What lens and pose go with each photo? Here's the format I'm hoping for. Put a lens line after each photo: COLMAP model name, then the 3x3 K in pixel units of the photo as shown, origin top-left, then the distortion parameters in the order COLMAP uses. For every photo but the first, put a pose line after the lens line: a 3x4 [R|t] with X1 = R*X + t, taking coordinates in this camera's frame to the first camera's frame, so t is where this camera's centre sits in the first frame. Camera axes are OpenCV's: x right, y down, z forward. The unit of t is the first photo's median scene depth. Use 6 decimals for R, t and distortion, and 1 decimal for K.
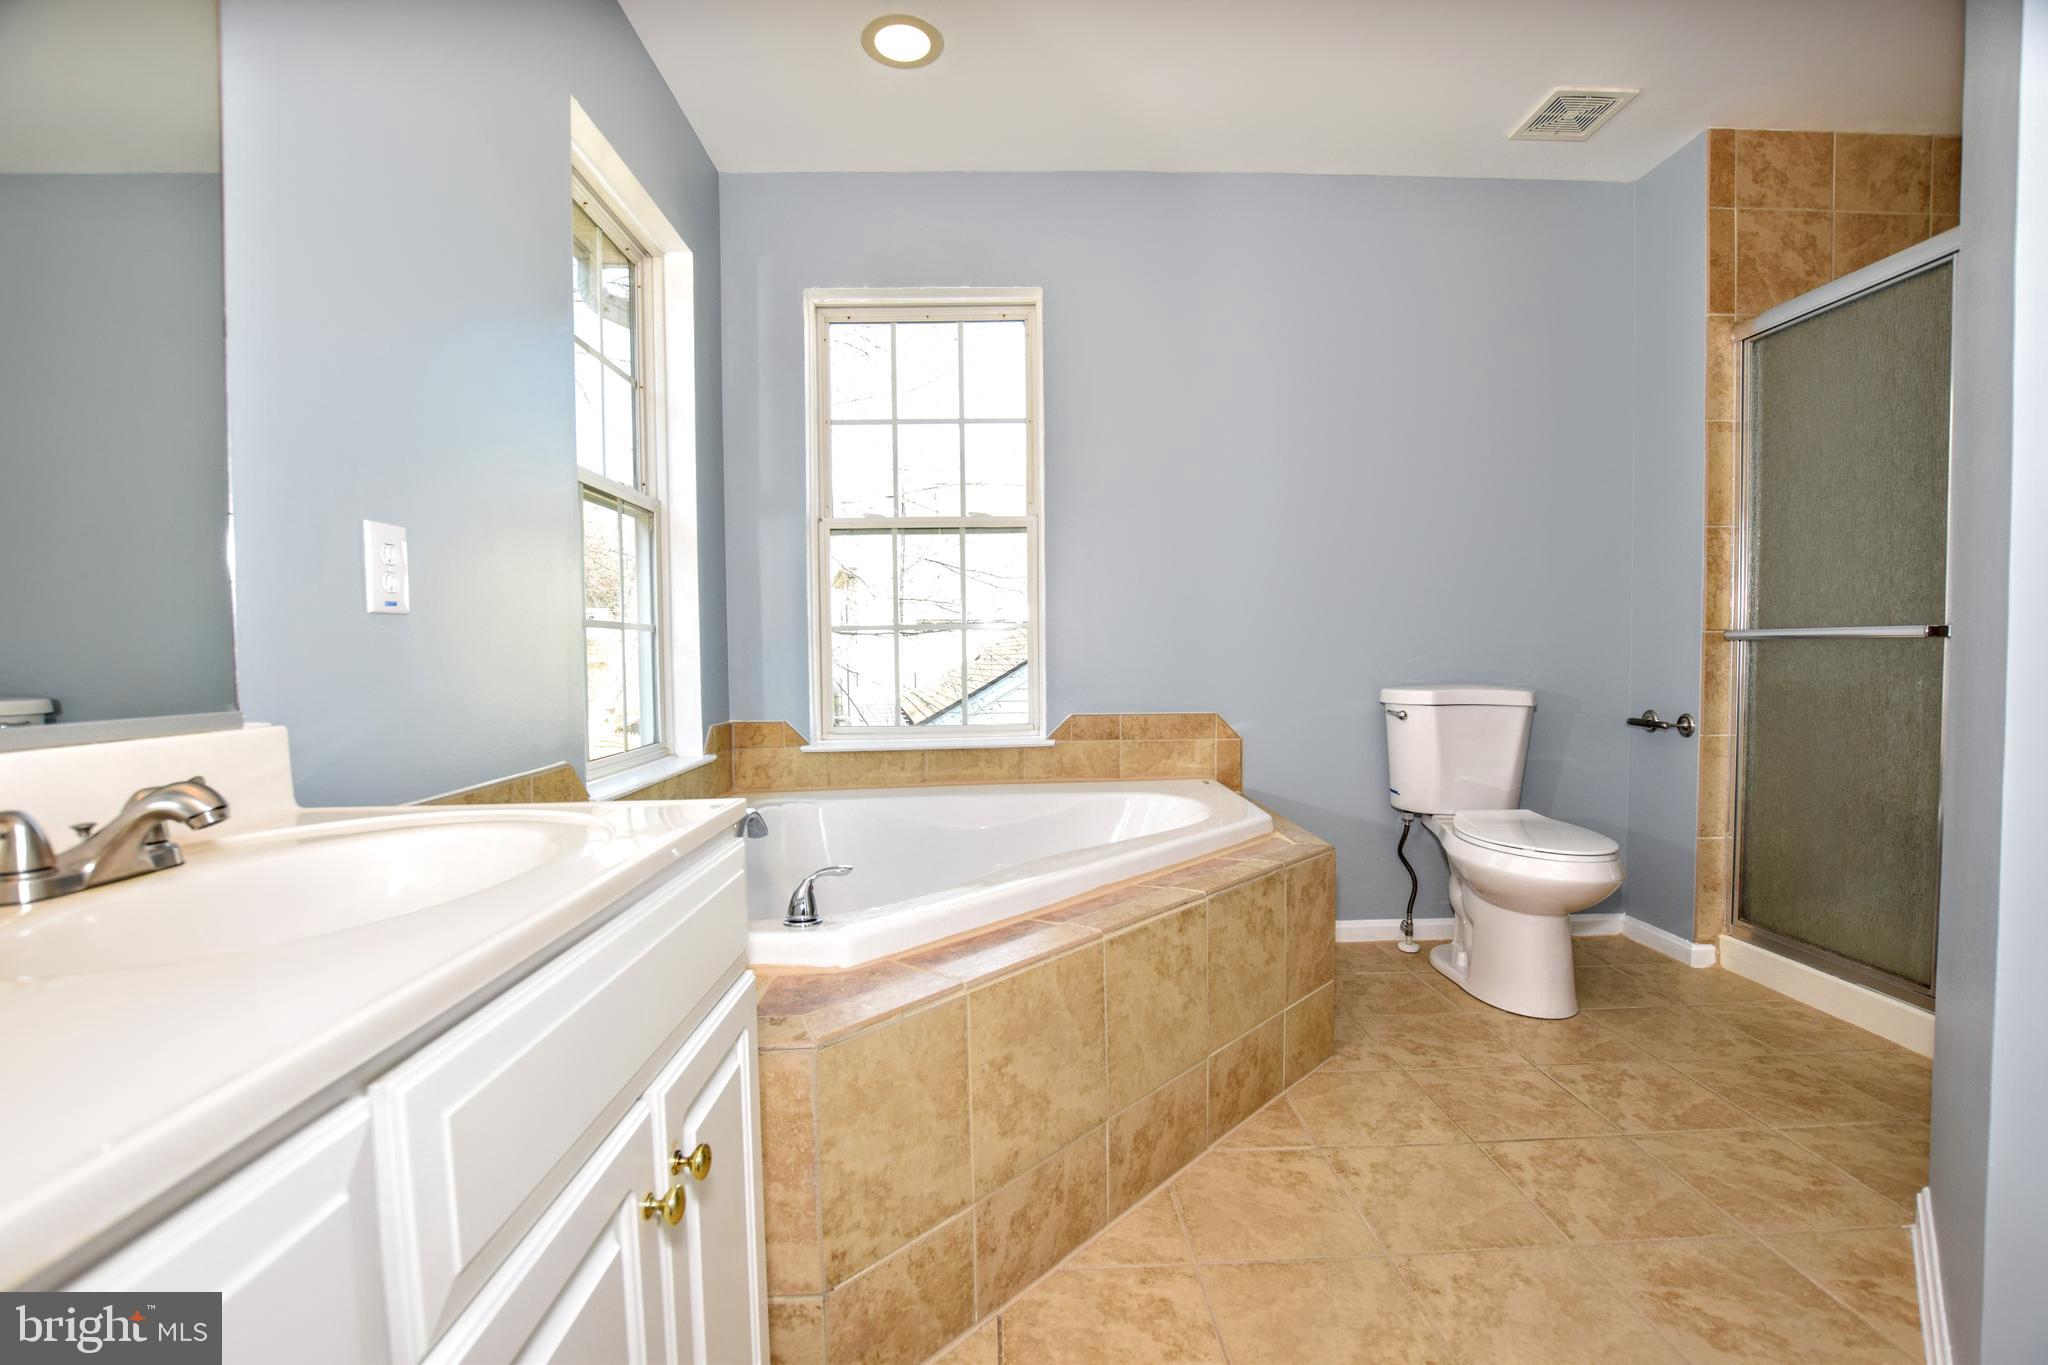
lens RADIAL K [[911.2, 0, 1032.0], [0, 911.2, 691.7], [0, 0, 1]] dist [-0.030272, 0.003405]
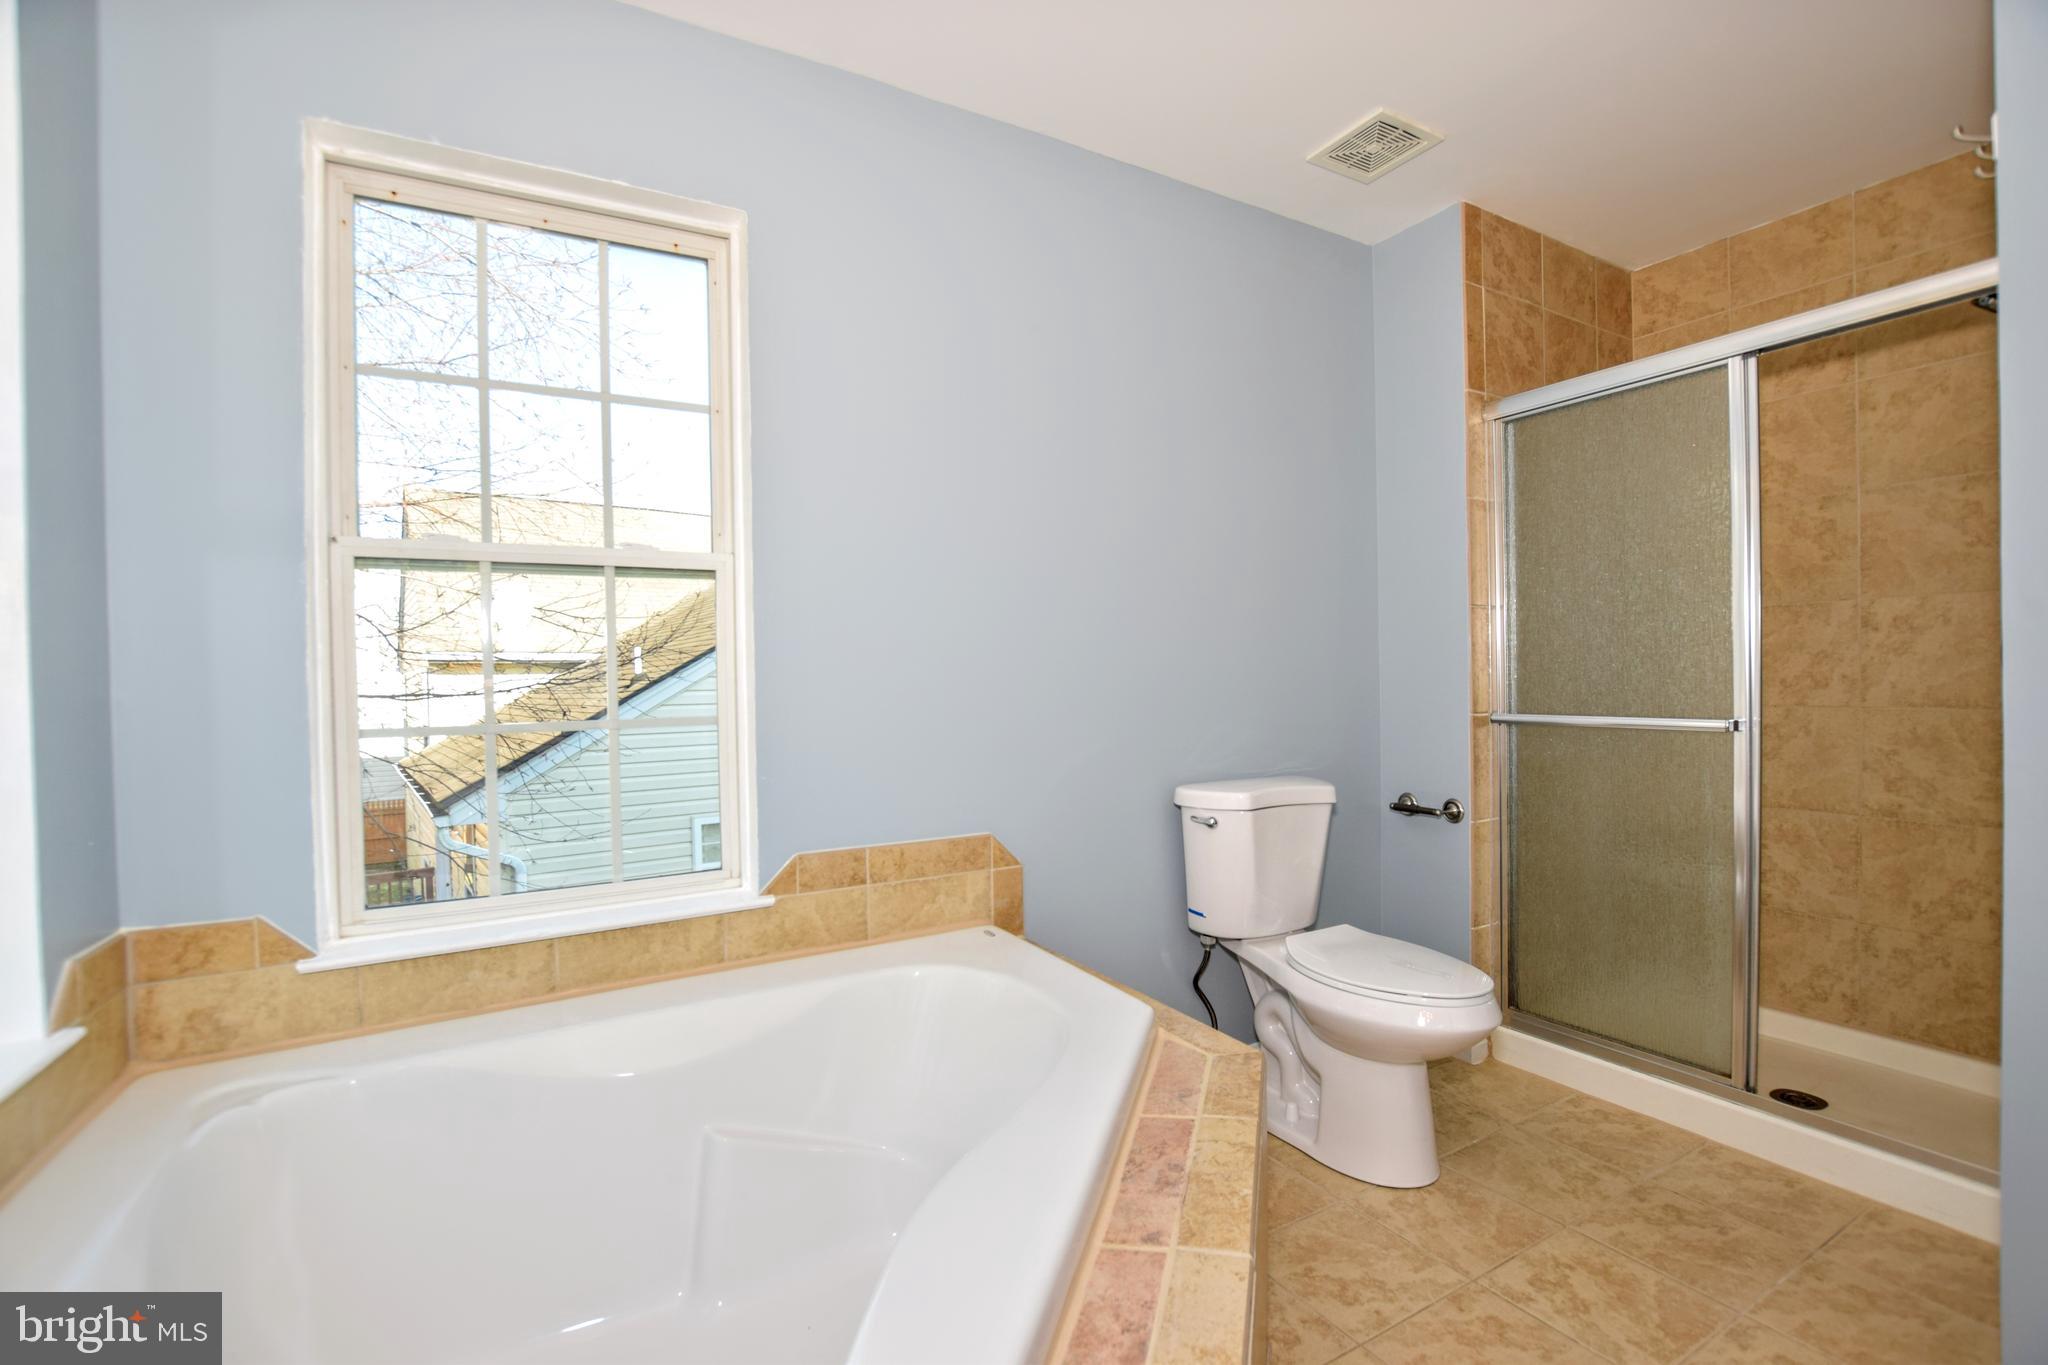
lens RADIAL K [[911.2, 0, 1037.3], [0, 911.2, 695.9], [0, 0, 1]] dist [-0.030272, 0.003405]
pose [[0.886117, -0.012156, 0.463301, -0.119495], [0.028649, 0.999181, -0.028578, -0.074608], [-0.462575, 0.038597, 0.885740, 0.360745]]
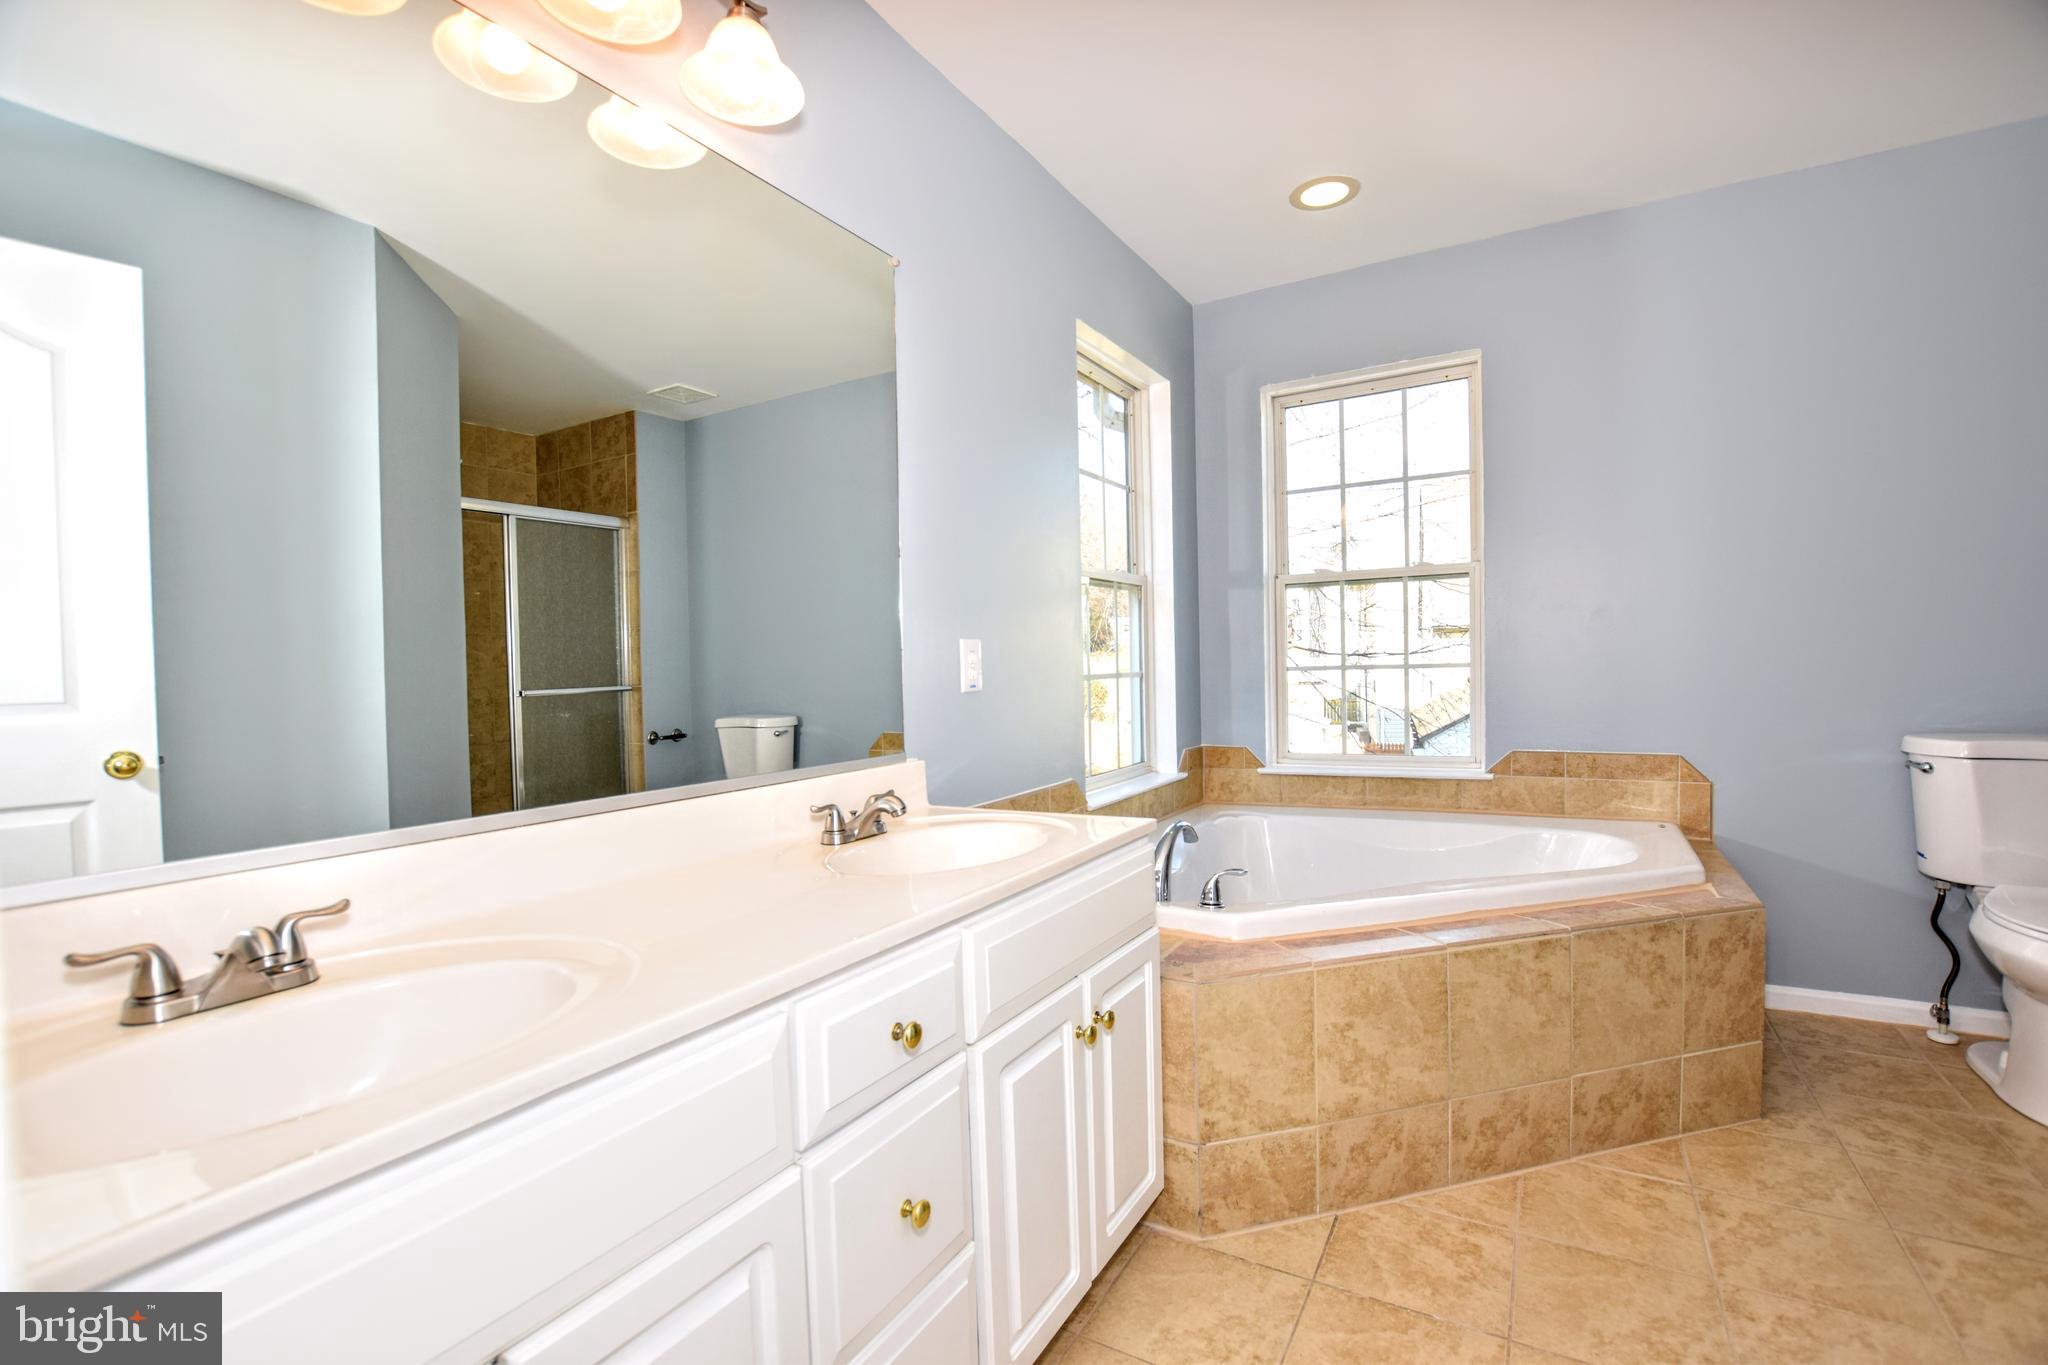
lens RADIAL K [[911.2, 0, 1030.6], [0, 911.2, 695.9], [0, 0, 1]] dist [-0.030272, 0.003405]
pose [[0.847711, 0.010558, -0.530354, 0.137825], [-0.009353, 0.999944, 0.004957, -0.041952], [0.530377, 0.000759, 0.847762, -0.189768]]
